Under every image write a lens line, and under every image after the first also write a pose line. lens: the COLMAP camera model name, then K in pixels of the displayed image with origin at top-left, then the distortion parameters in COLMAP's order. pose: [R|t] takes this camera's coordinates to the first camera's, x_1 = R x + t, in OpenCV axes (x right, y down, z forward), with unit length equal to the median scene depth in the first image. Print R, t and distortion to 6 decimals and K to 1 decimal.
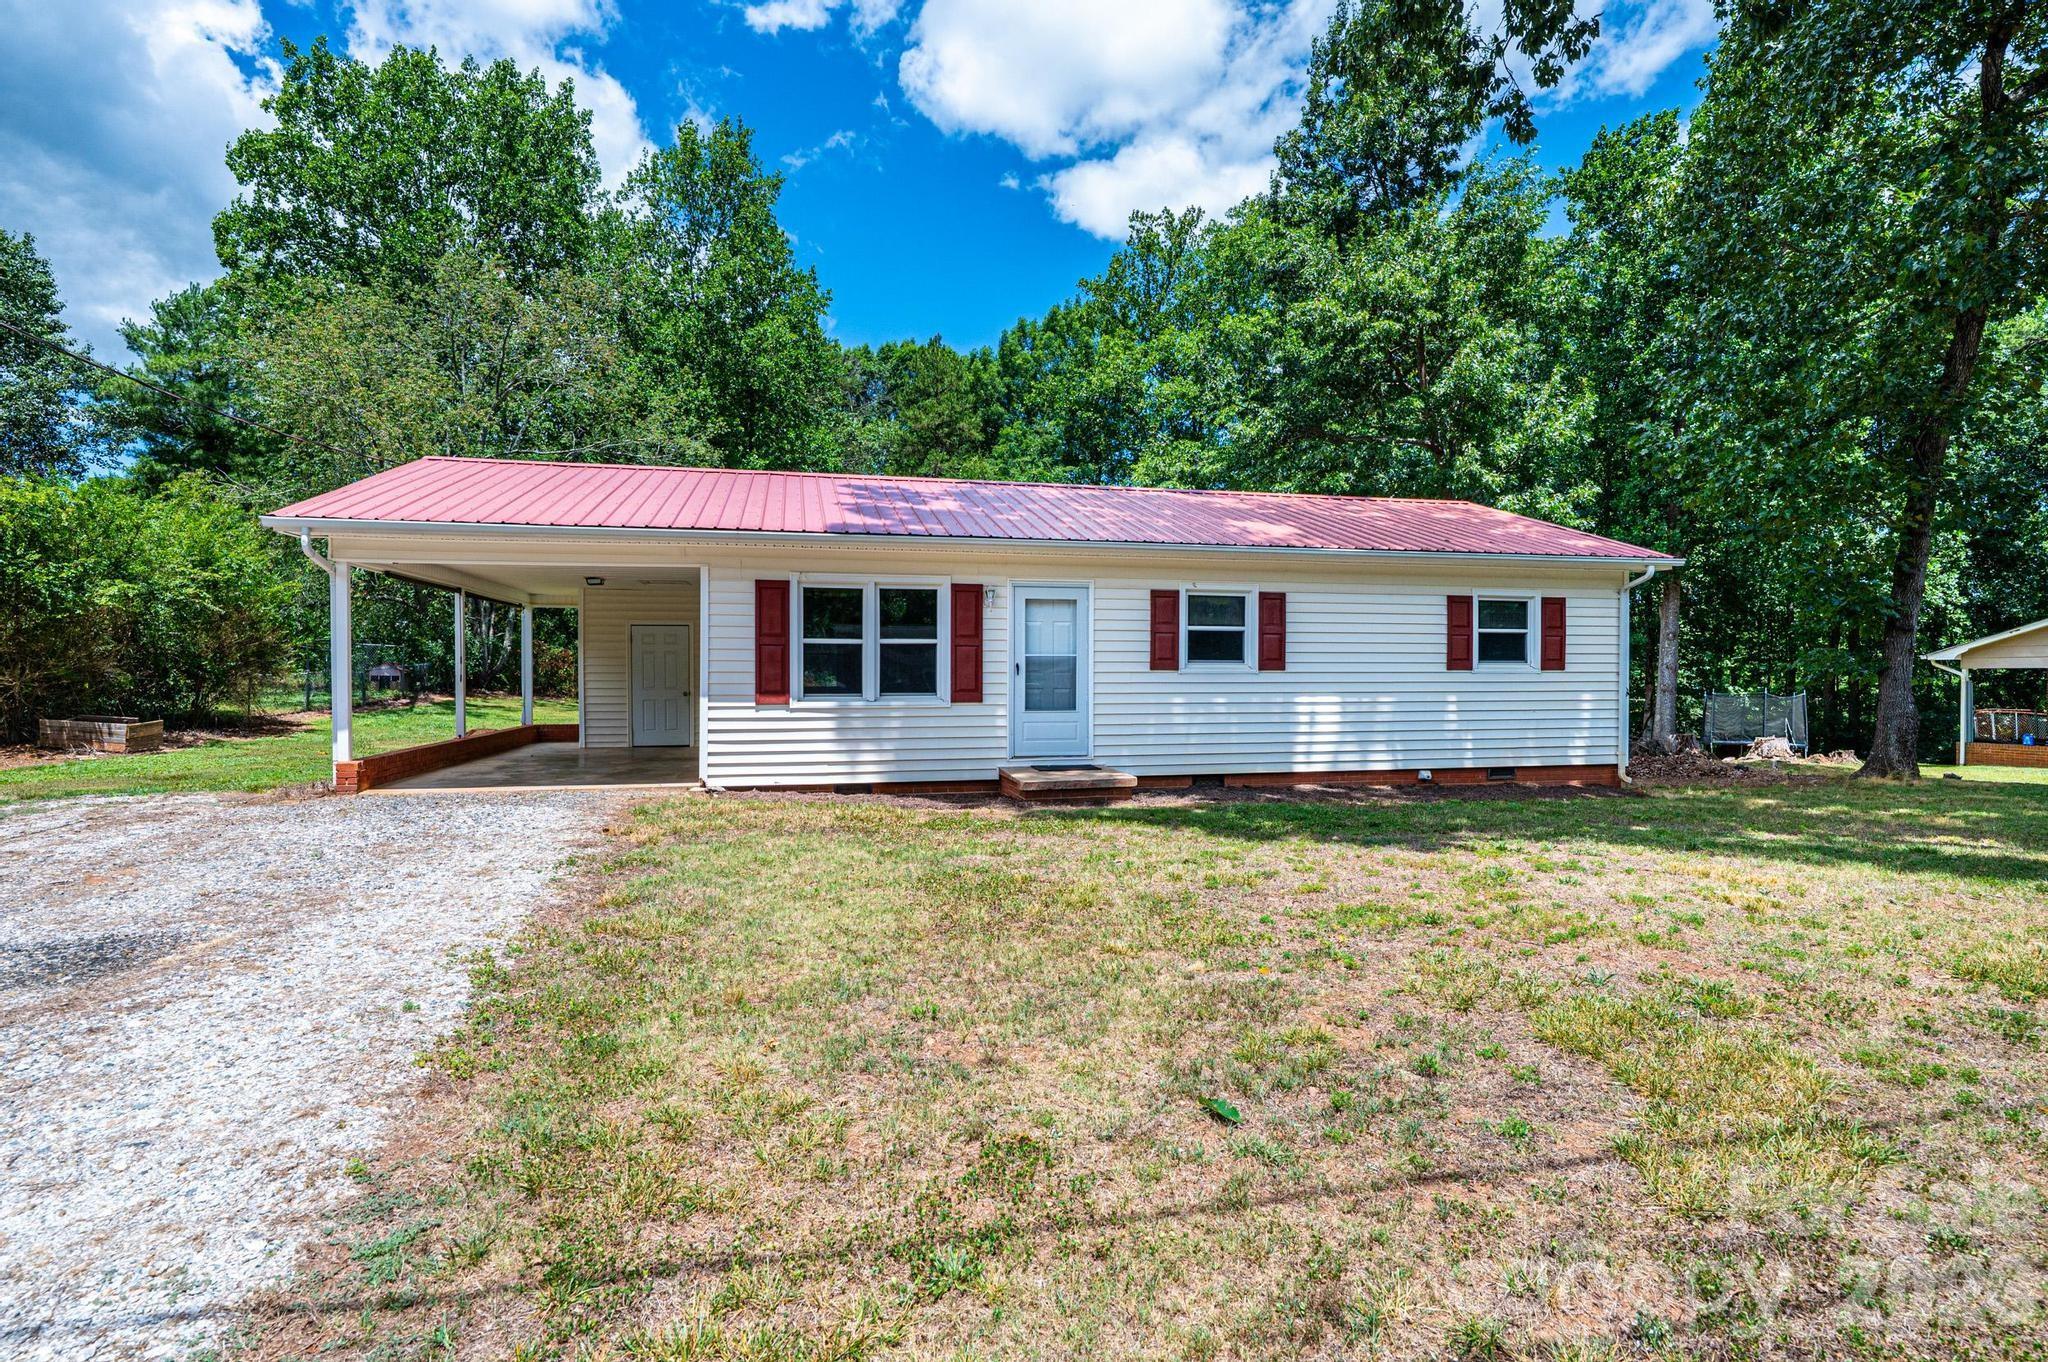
lens RADIAL K [[975.9, 0, 1015.1], [0, 975.9, 676.5], [0, 0, 1]] dist [-0.000382, -0.000650]
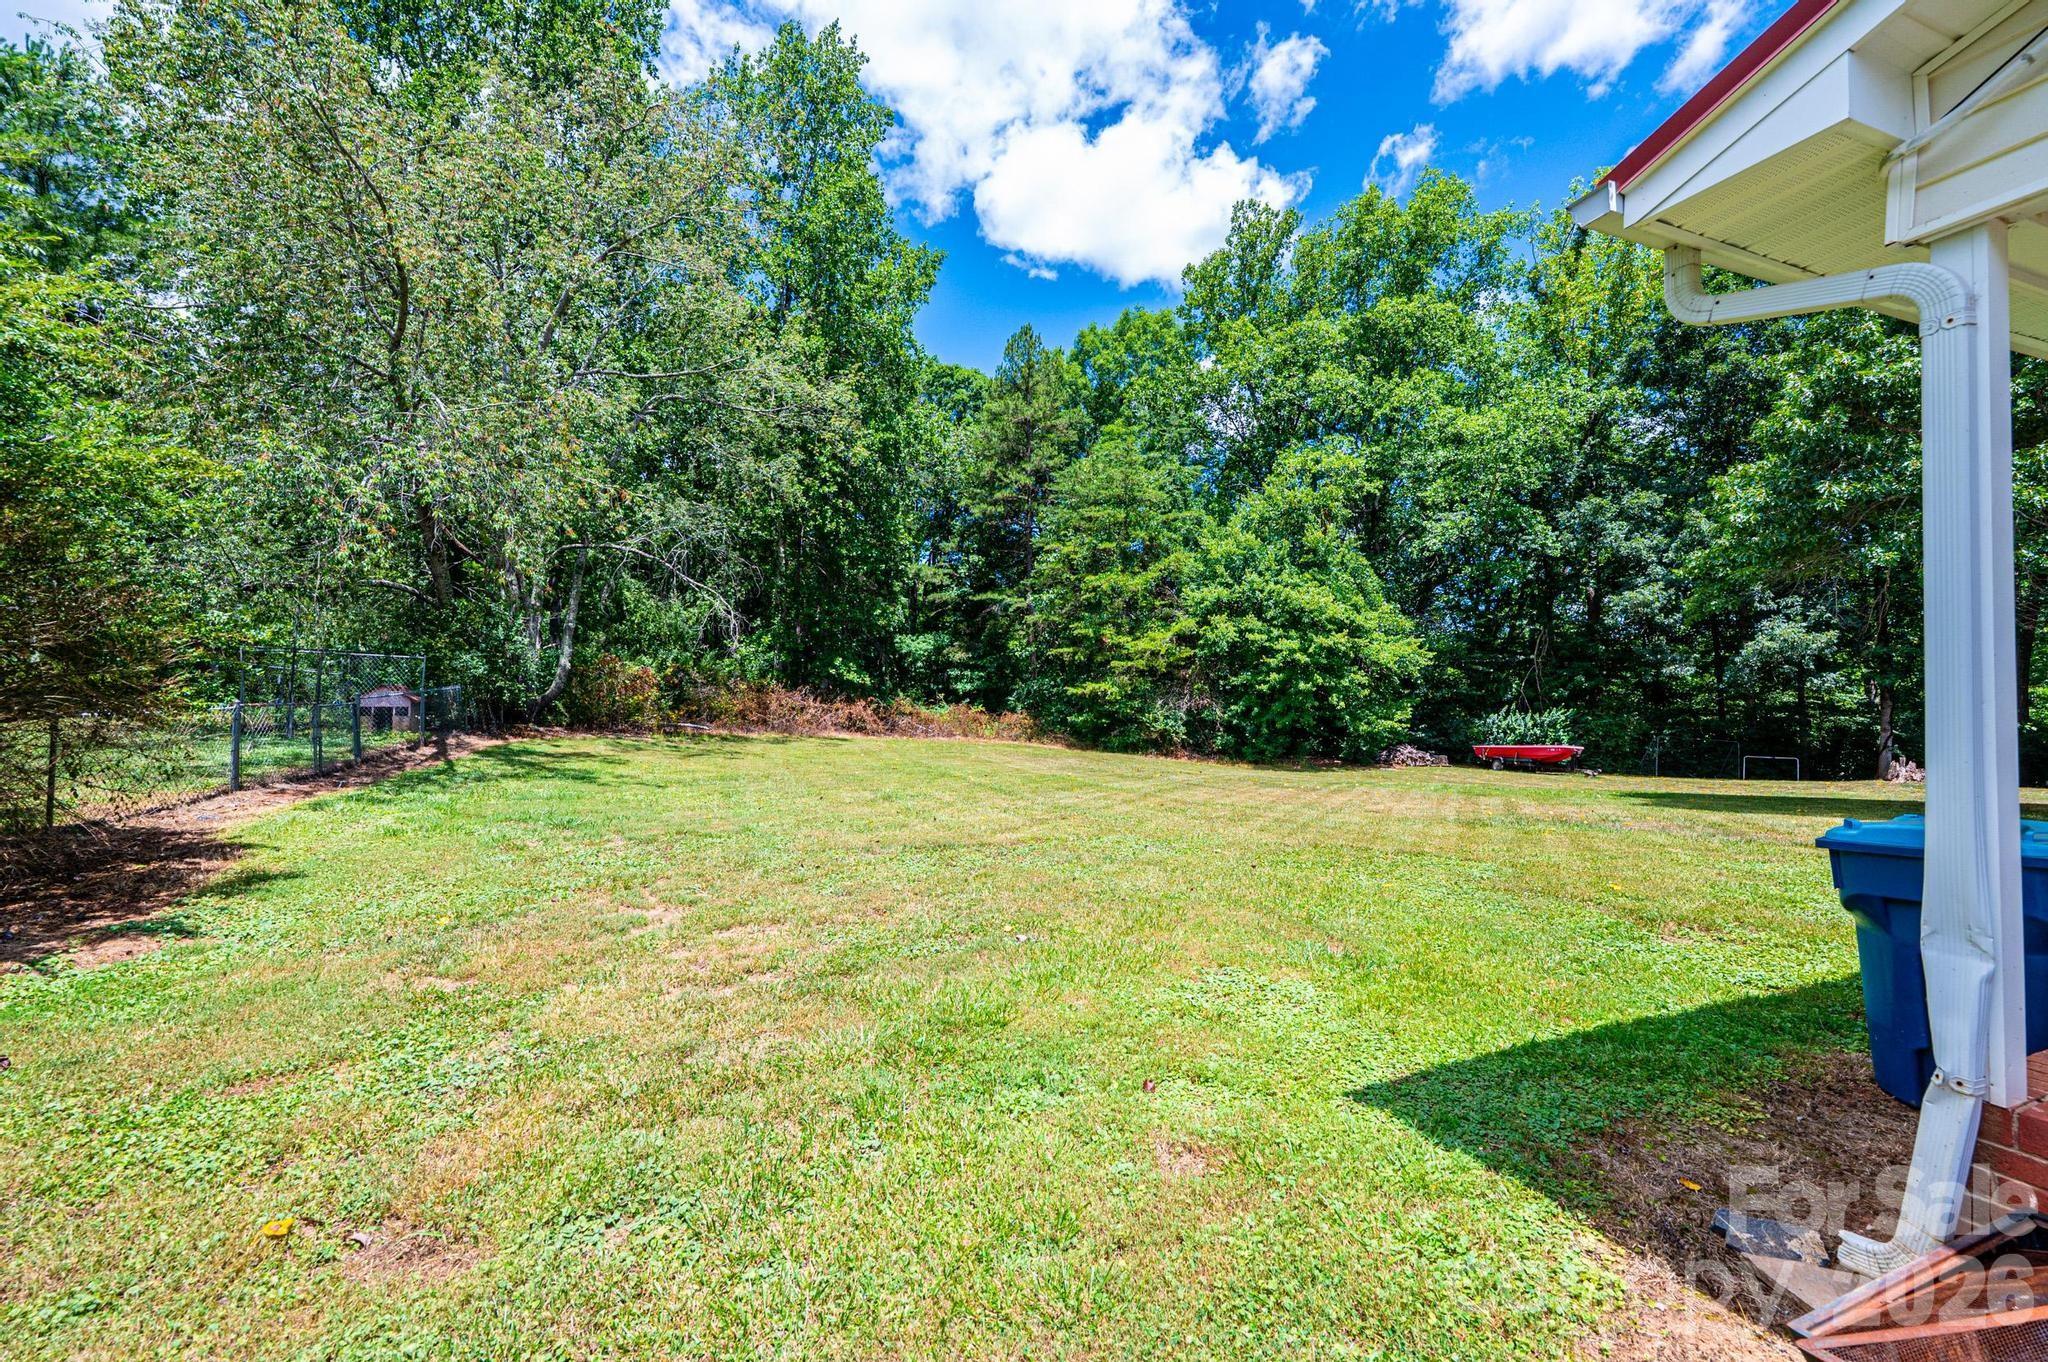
lens RADIAL K [[812.1, 0, 1040.2], [0, 812.1, 669.2], [0, 0, 1]] dist [0.001647, 0.000002]
pose [[0.989054, -0.007934, 0.147338, -0.947286], [0.013177, 0.999313, -0.034645, -0.005137], [-0.146962, 0.036207, 0.988479, 1.312537]]
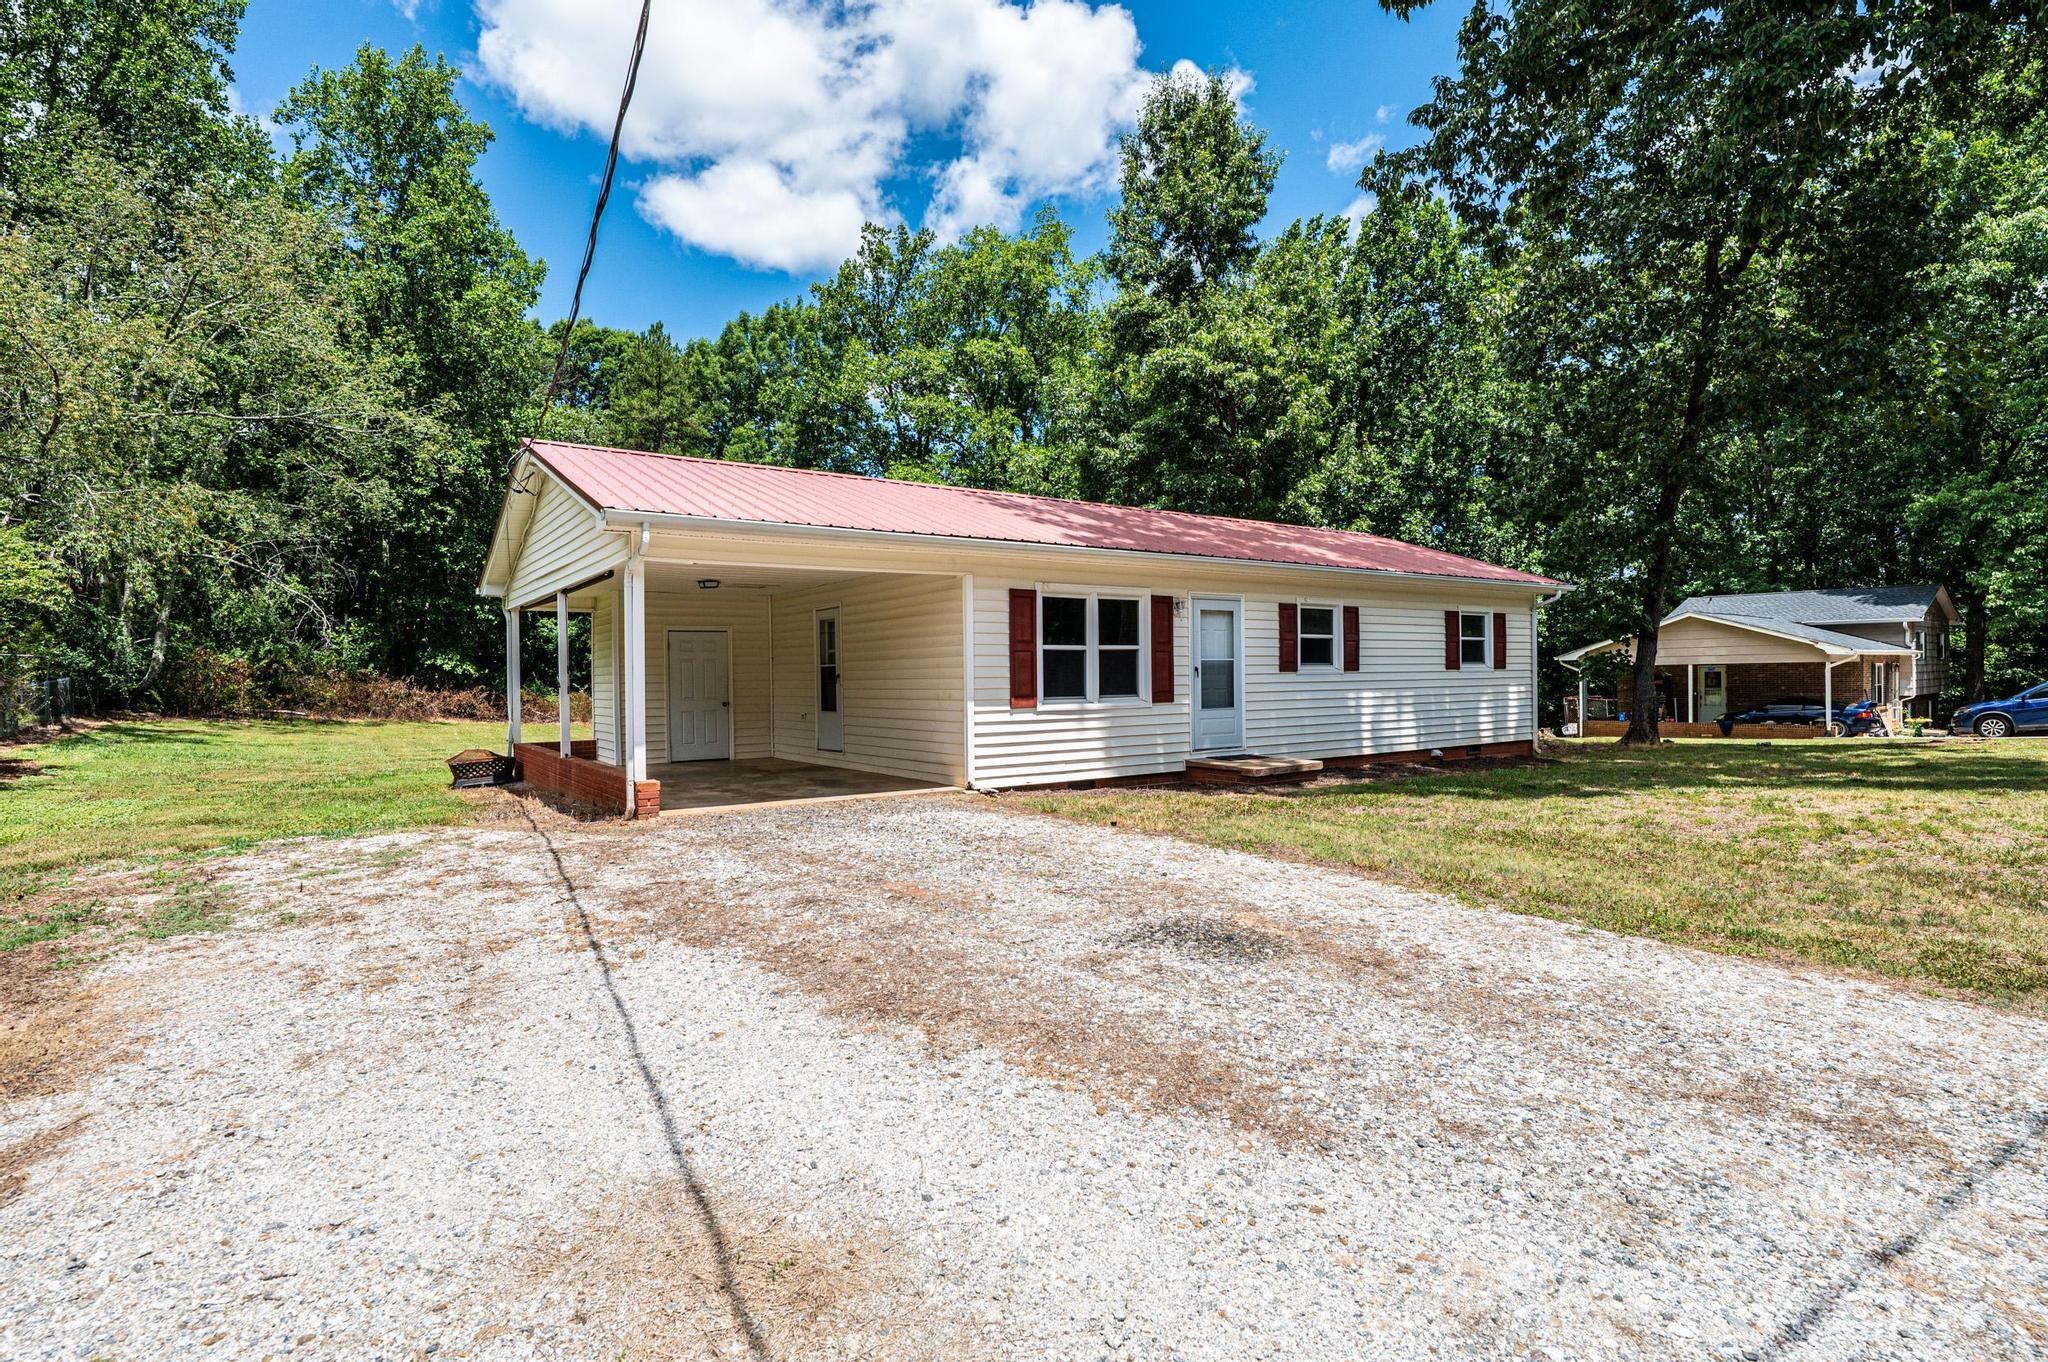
lens RADIAL K [[975.9, 0, 1008.5], [0, 975.9, 687.2], [0, 0, 1]] dist [-0.000382, -0.000650]
pose [[0.932020, -0.016280, 0.362041, -0.573477], [0.014944, 0.999867, 0.006489, -0.000661], [-0.362099, -0.000637, 0.932140, 0.024354]]
